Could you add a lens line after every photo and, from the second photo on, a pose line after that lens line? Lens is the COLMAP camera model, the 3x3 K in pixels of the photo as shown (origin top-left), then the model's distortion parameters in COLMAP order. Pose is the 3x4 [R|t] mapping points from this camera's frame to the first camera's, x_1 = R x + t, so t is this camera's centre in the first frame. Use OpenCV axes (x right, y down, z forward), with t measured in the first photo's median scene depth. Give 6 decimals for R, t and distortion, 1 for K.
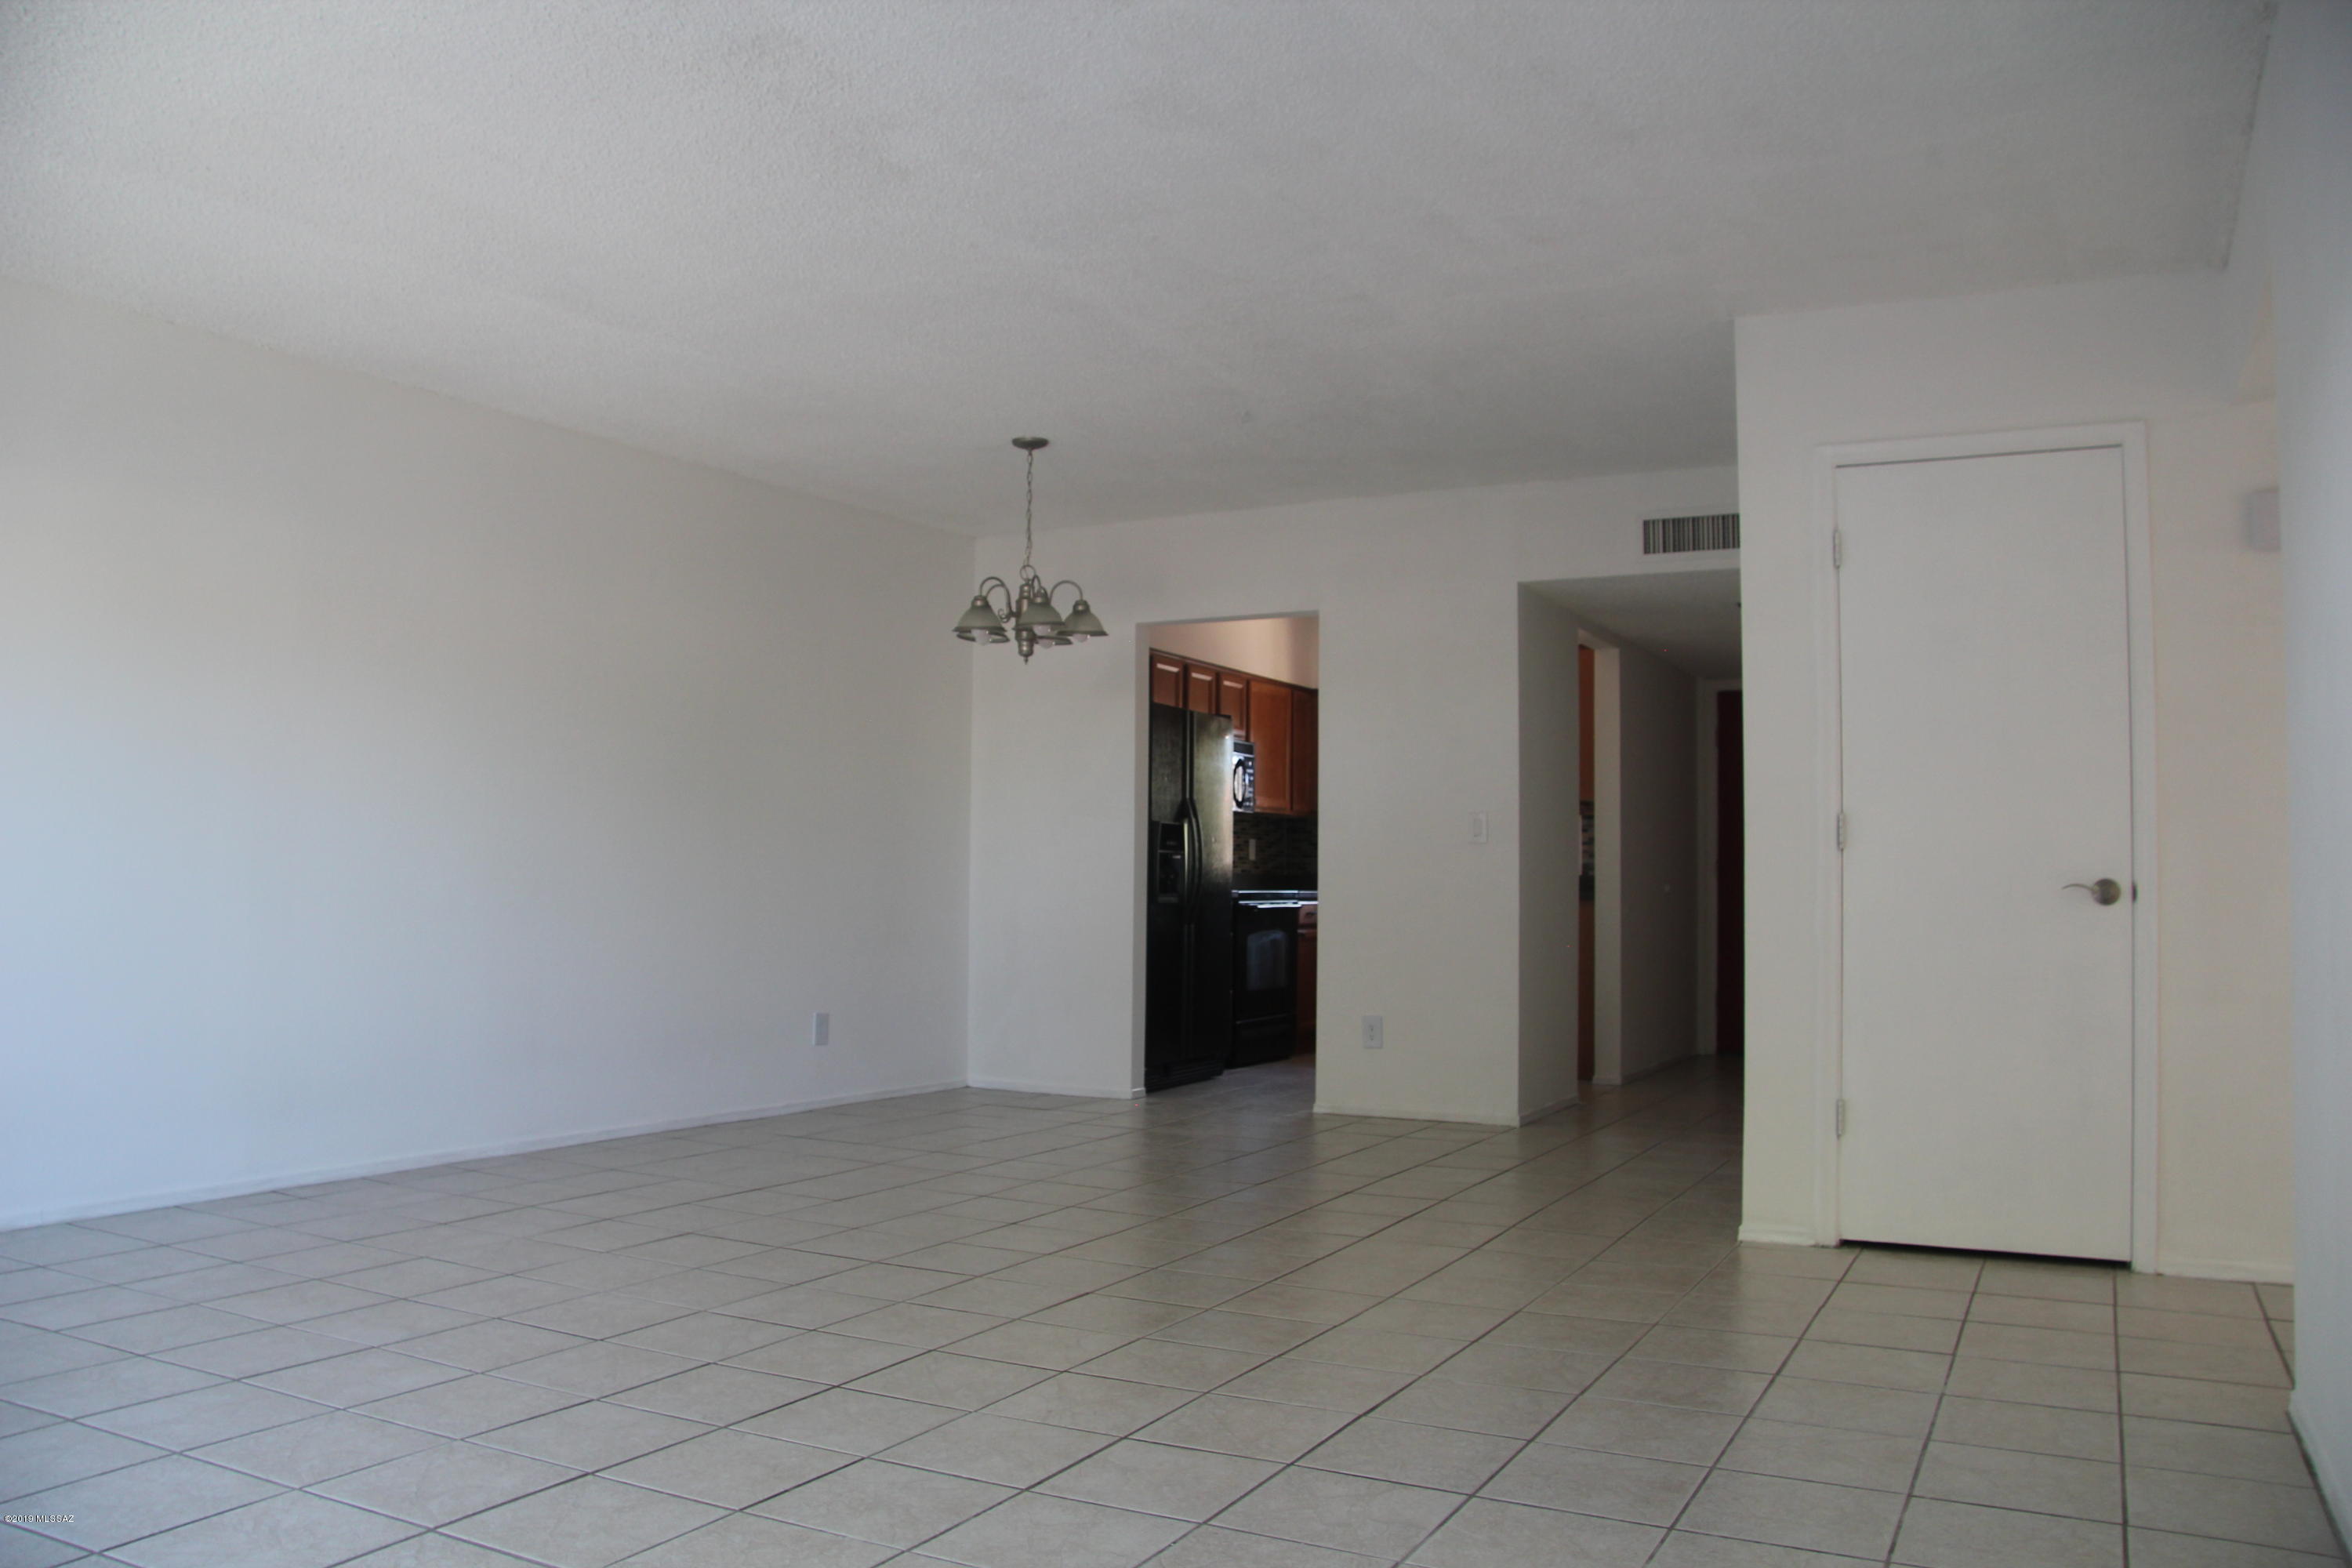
lens RADIAL K [[1851.0, 0, 1179.2], [0, 1851.0, 789.2], [0, 0, 1]] dist [-0.049596, 0.004723]
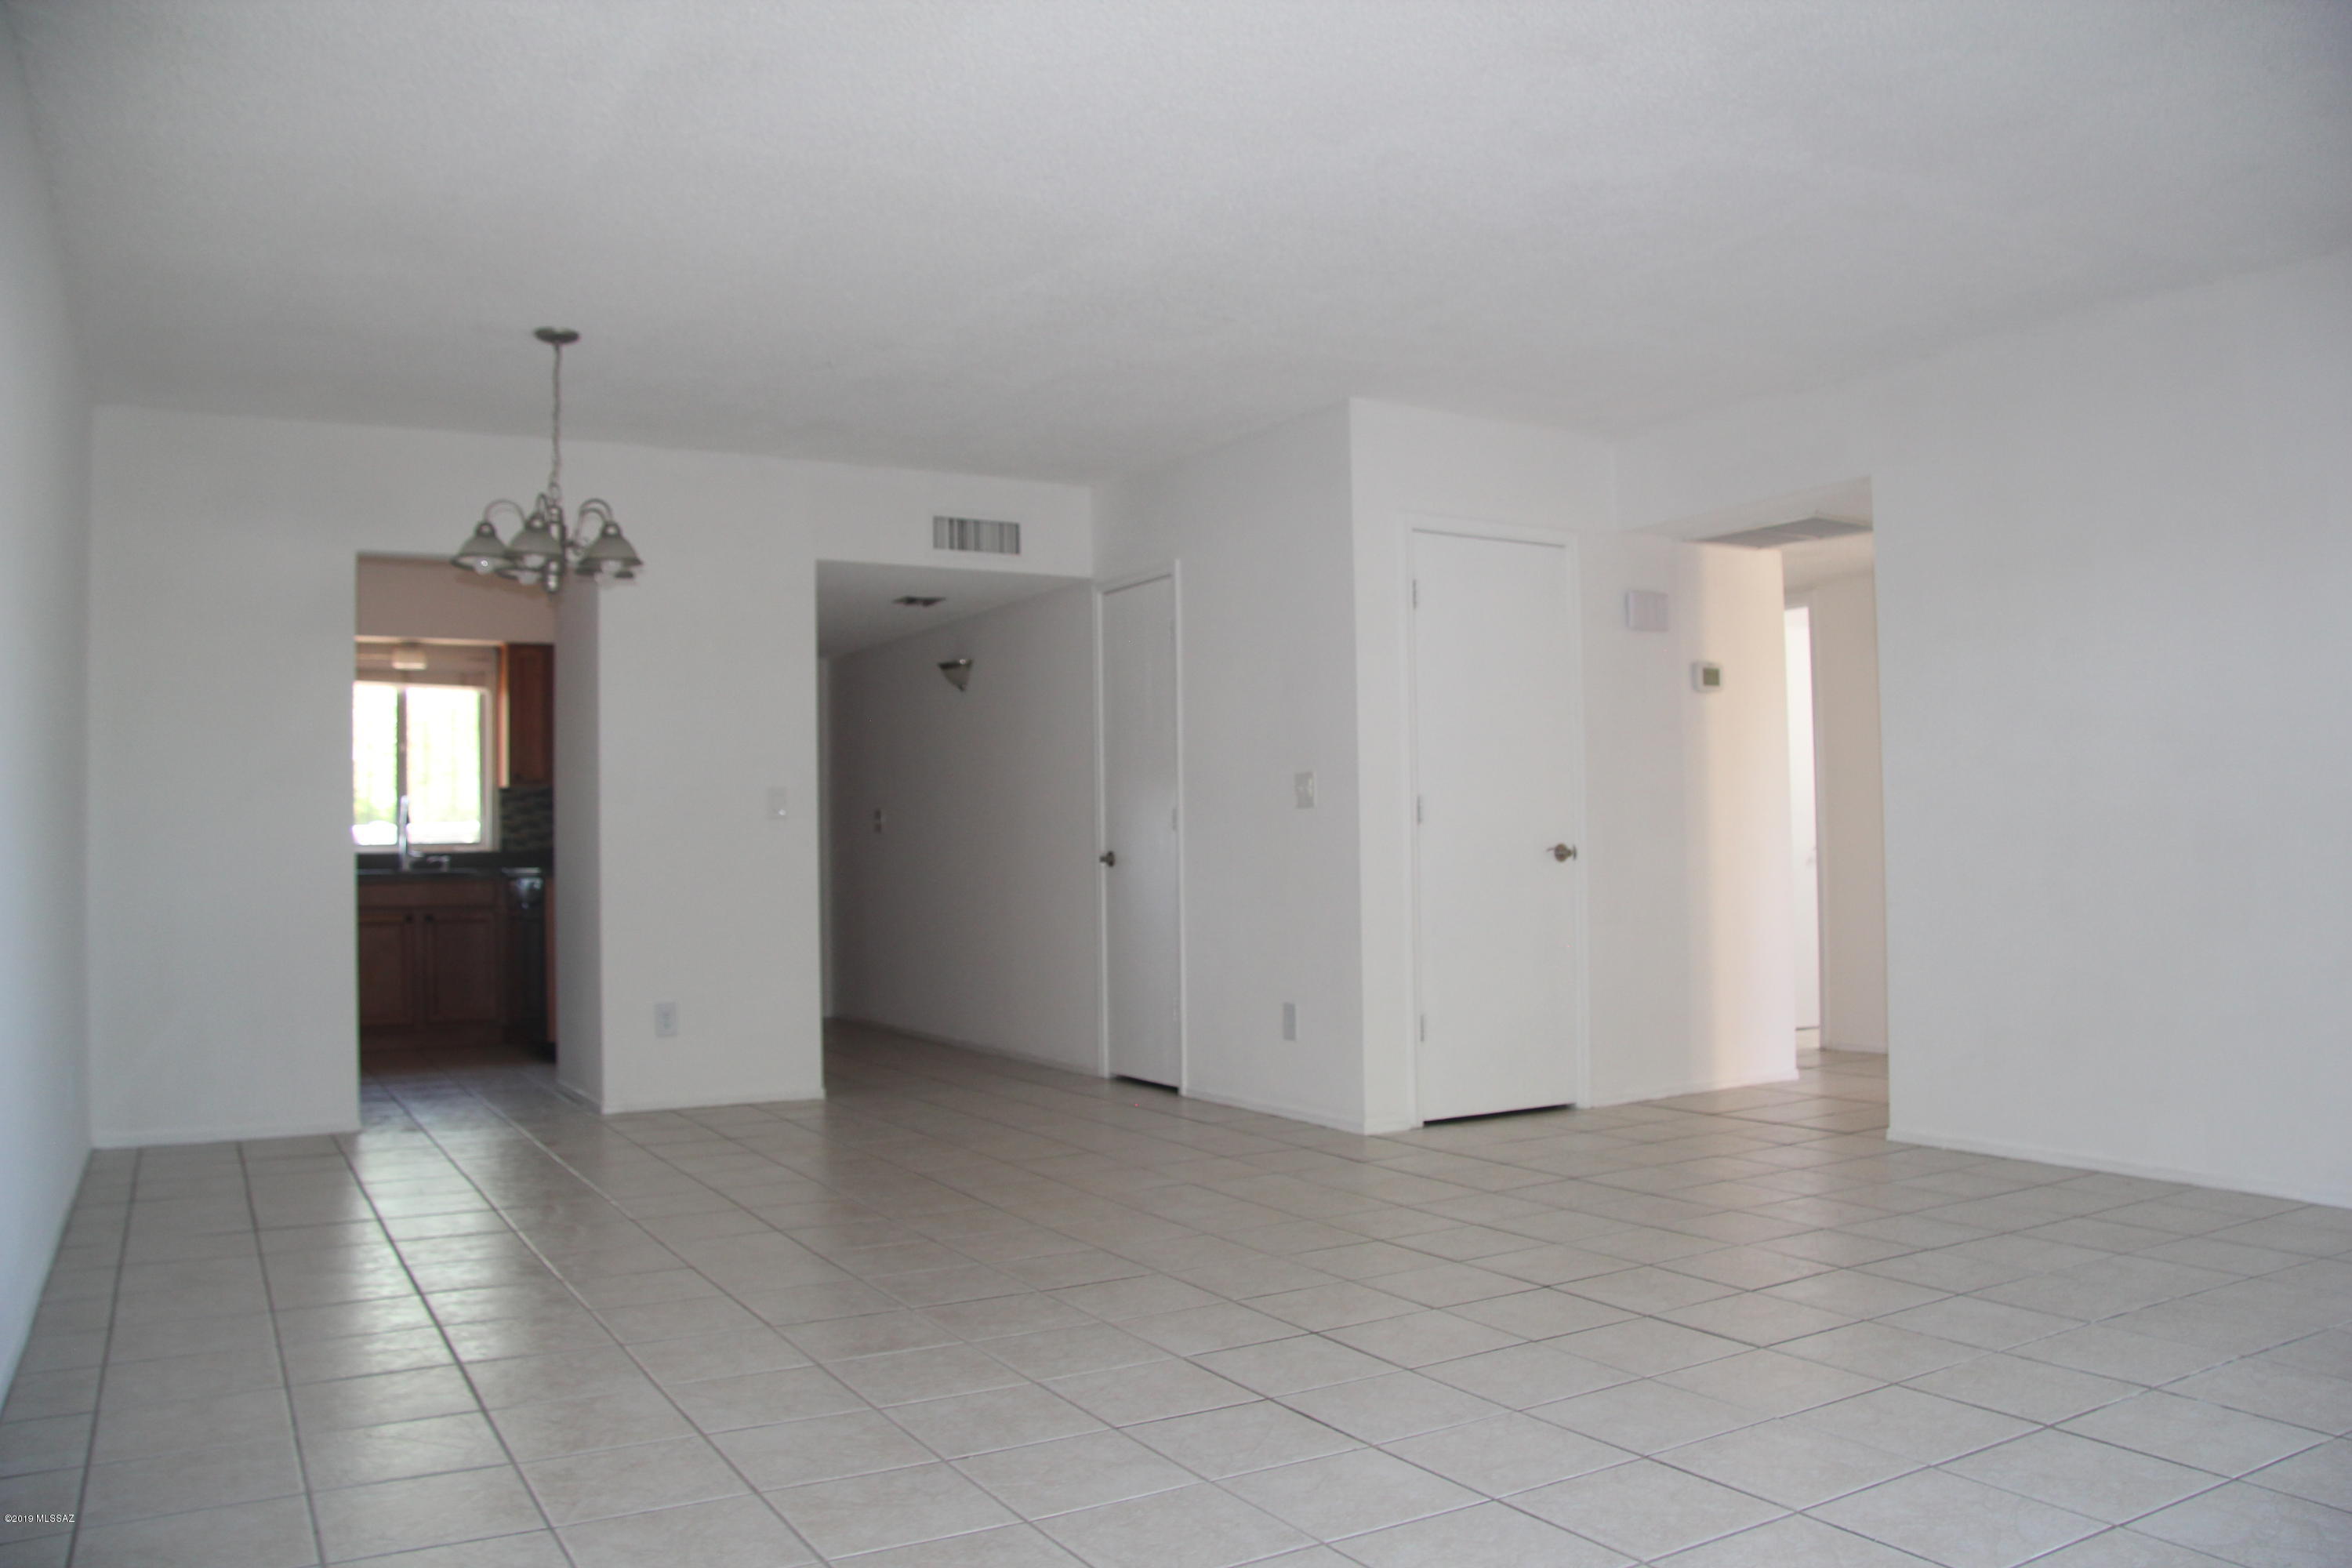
lens RADIAL K [[1851.0, 0, 1176.9], [0, 1851.0, 791.3], [0, 0, 1]] dist [-0.049596, 0.004723]
pose [[0.547533, 0.009400, 0.836731, -0.575738], [-0.025304, 0.999666, 0.005328, 0.004860], [-0.836401, -0.024090, 0.547588, 0.292802]]
